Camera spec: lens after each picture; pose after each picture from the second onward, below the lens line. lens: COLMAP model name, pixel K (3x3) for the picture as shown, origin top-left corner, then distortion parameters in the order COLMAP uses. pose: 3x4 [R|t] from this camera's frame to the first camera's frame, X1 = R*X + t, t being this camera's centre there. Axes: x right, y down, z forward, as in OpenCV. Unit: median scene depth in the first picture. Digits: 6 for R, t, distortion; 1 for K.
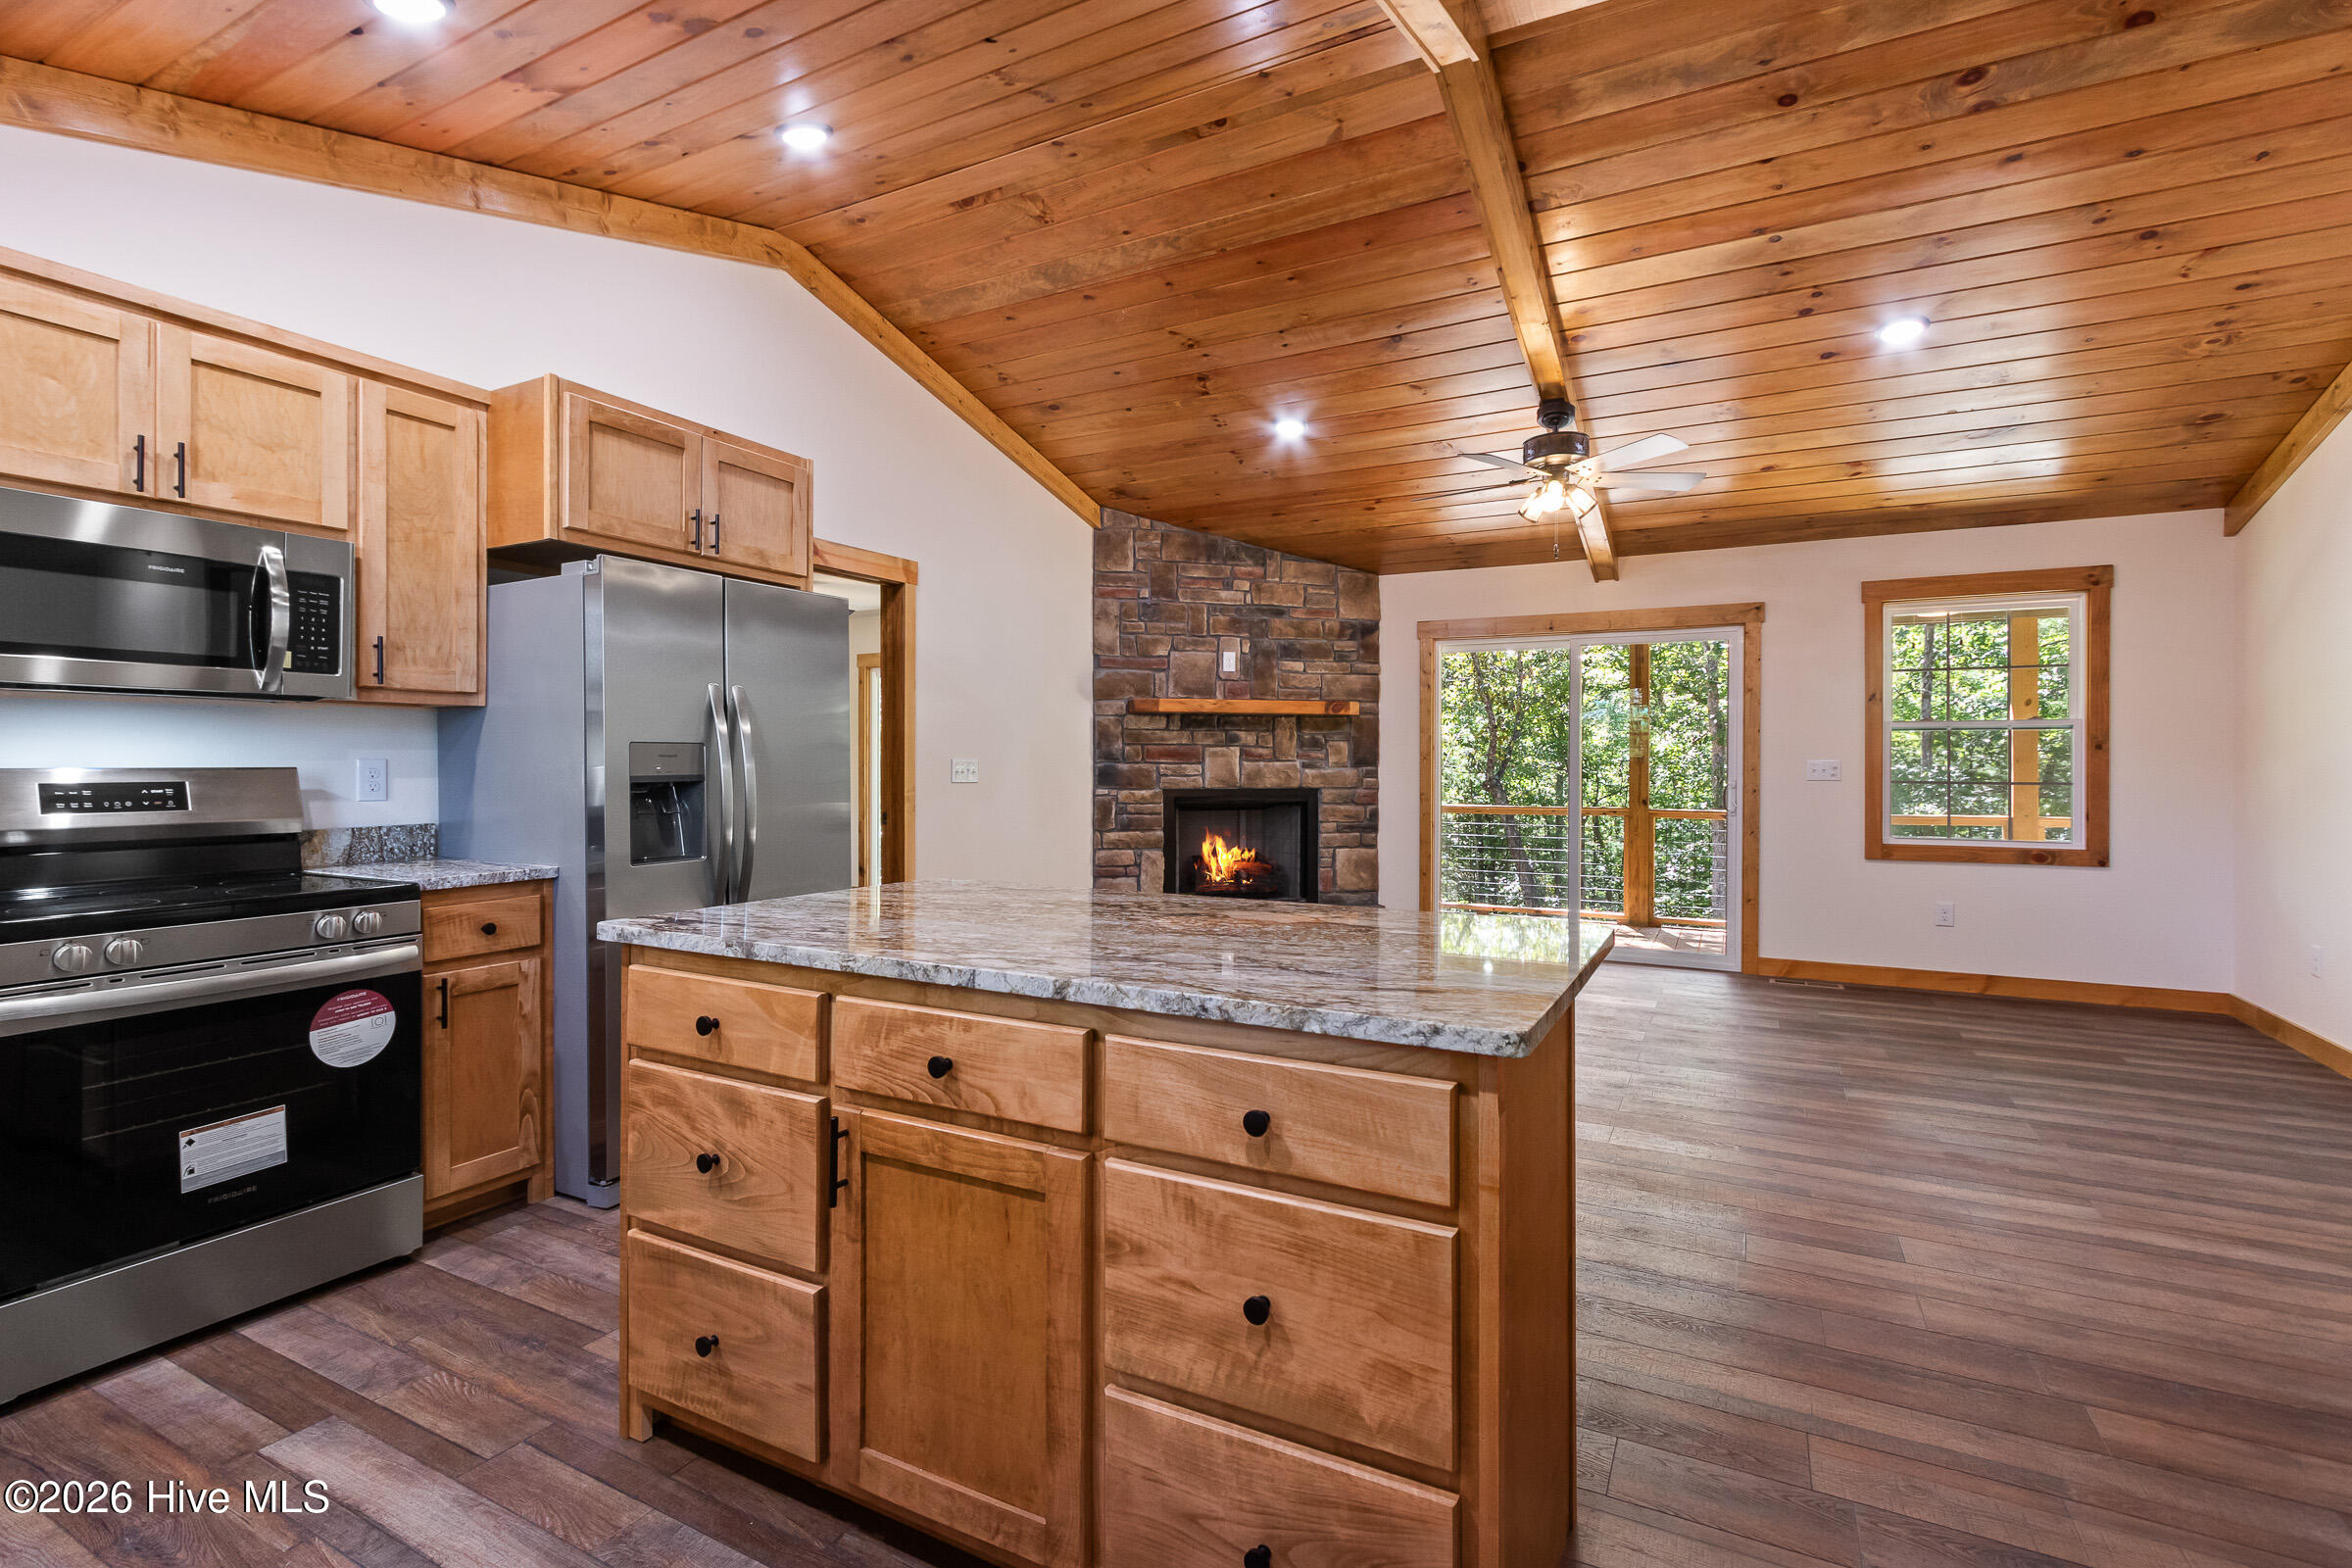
lens RADIAL K [[1083.6, 0, 1176.0], [0, 1083.6, 784.0], [0, 0, 1]] dist [-0.000729, -0.000162]
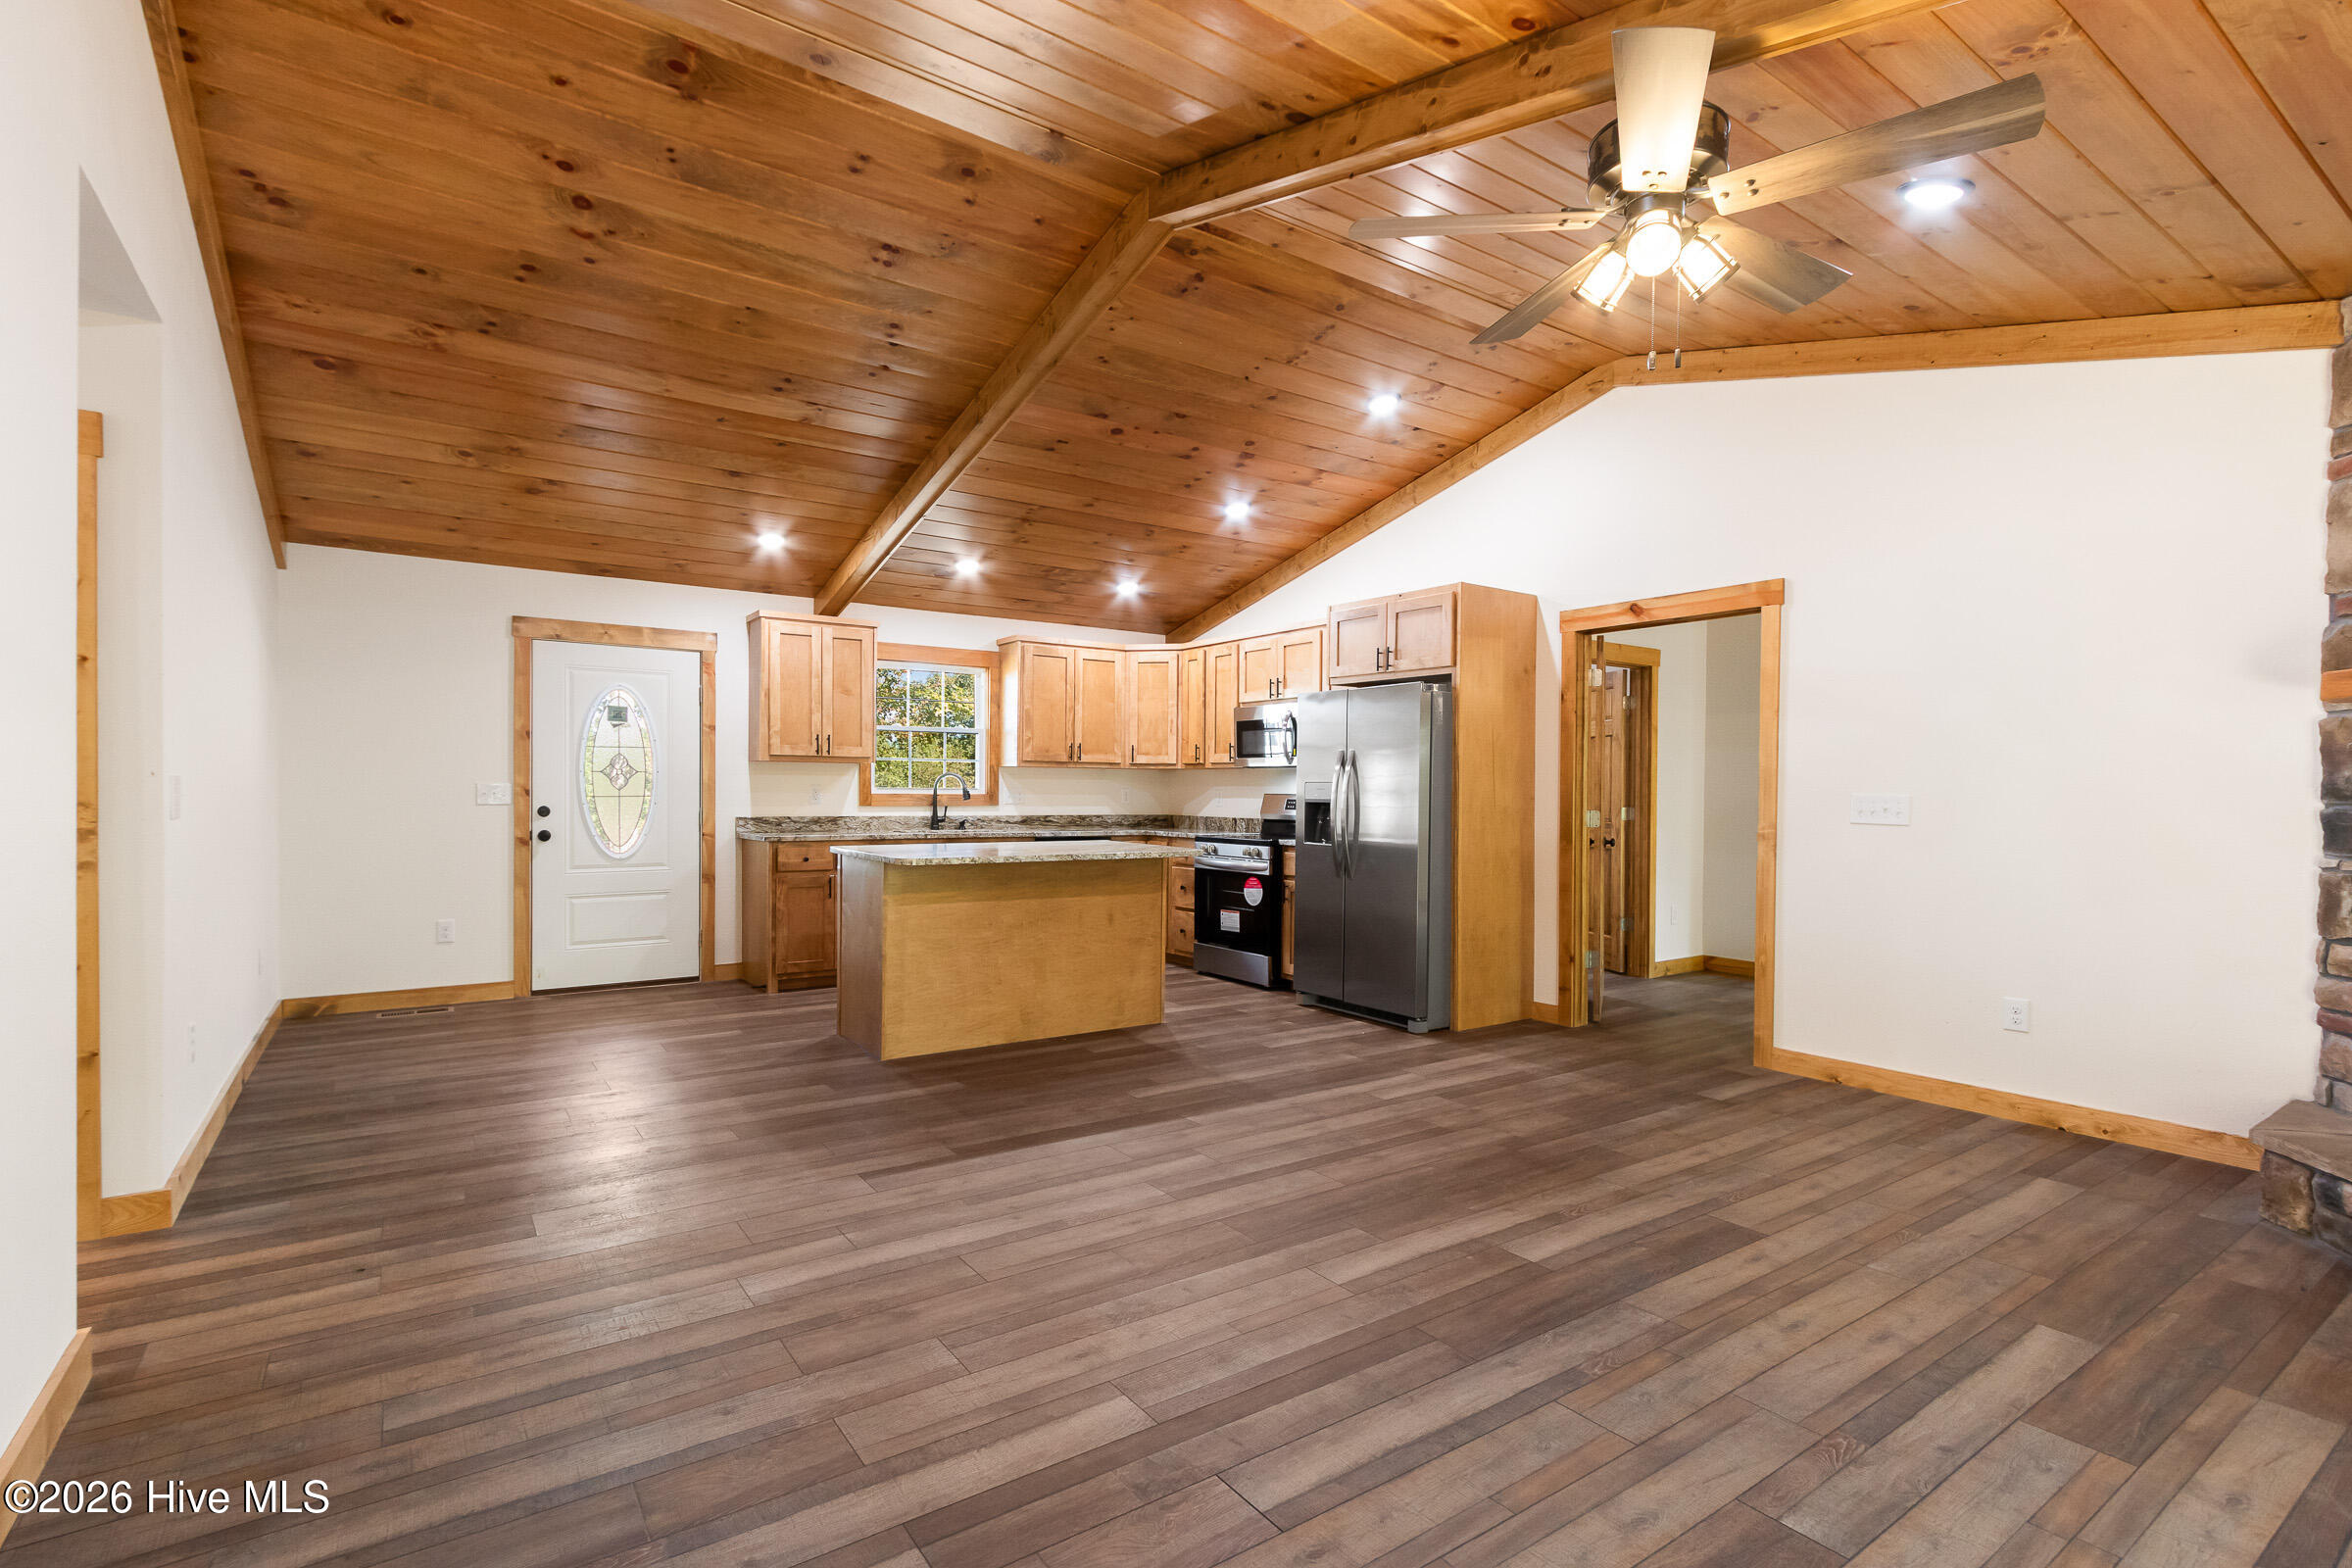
lens RADIAL K [[1104.8, 0, 1139.9], [0, 1104.8, 806.1], [0, 0, 1]] dist [0.003813, 0.000157]
pose [[-0.466519, 0.011392, -0.884438, 1.575765], [-0.021016, 0.999492, 0.023960, -0.038904], [0.884262, 0.029765, -0.466042, 1.787662]]
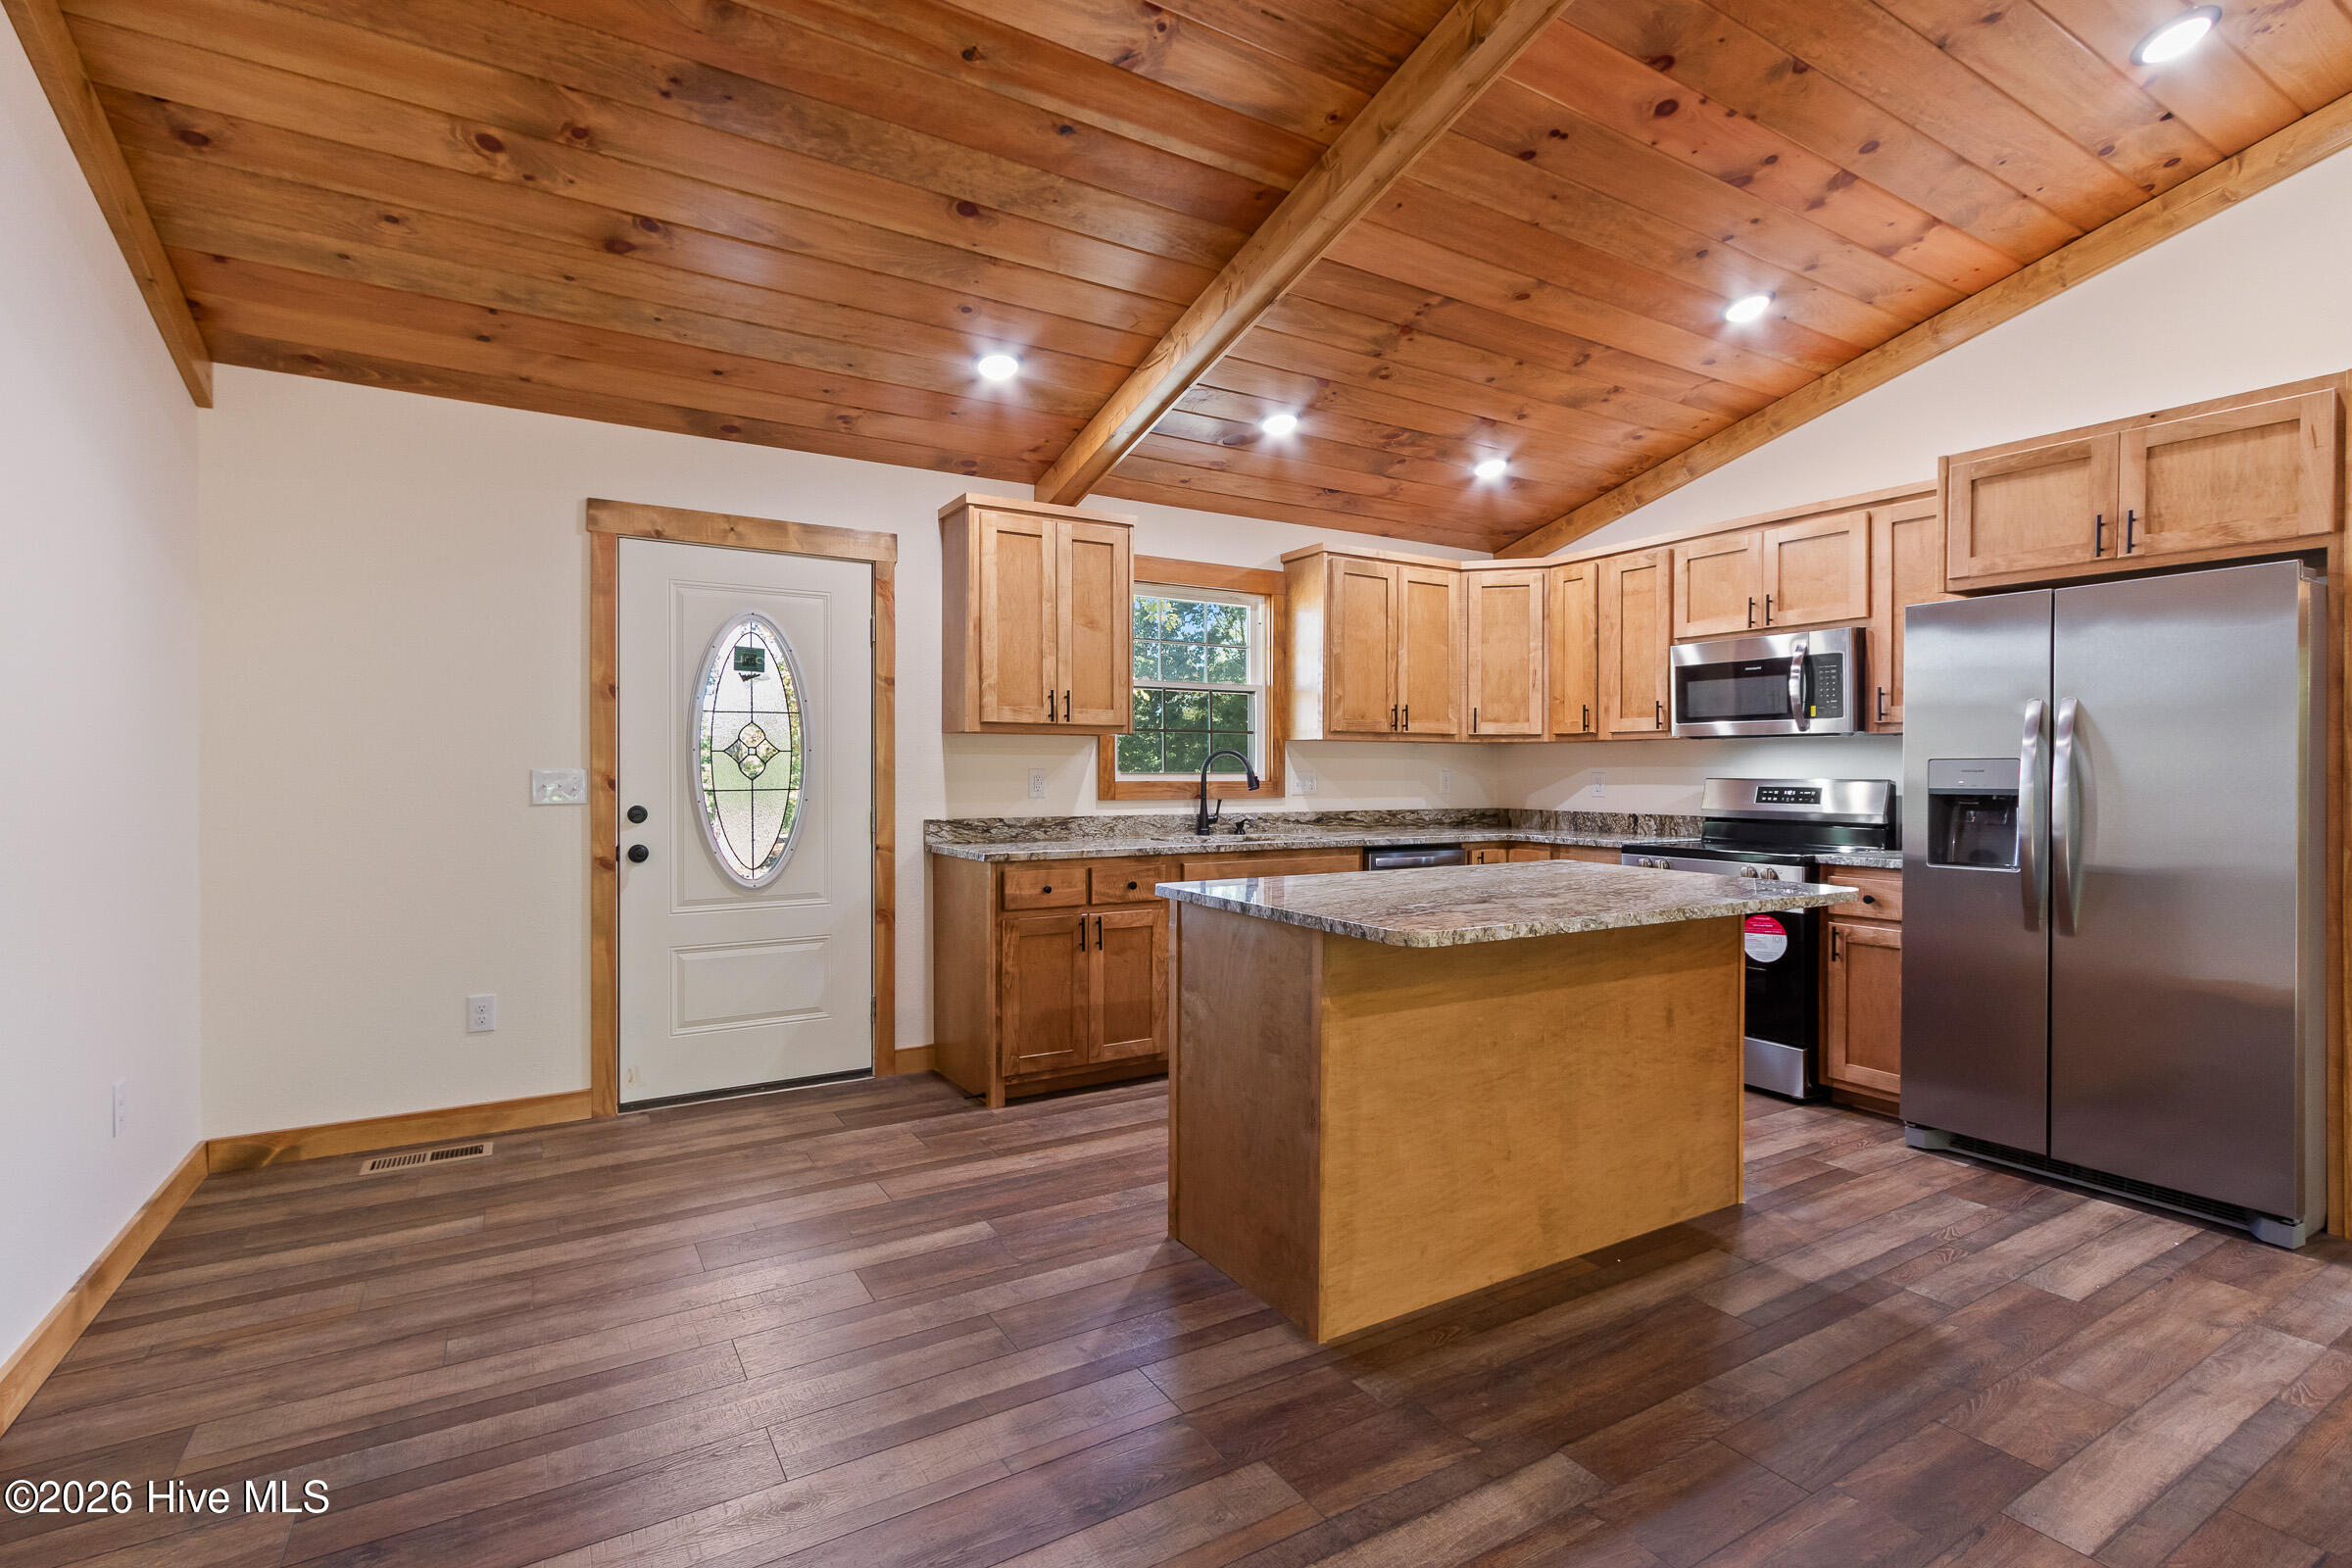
lens RADIAL K [[1083.2, 0, 1137.7], [0, 1083.2, 783.5], [0, 0, 1]] dist [0.000632, 0.000186]
pose [[-0.521920, 0.010202, -0.852933, 0.992250], [-0.014391, 0.999681, 0.020763, -0.025352], [0.852873, 0.023111, -0.521607, 0.924316]]
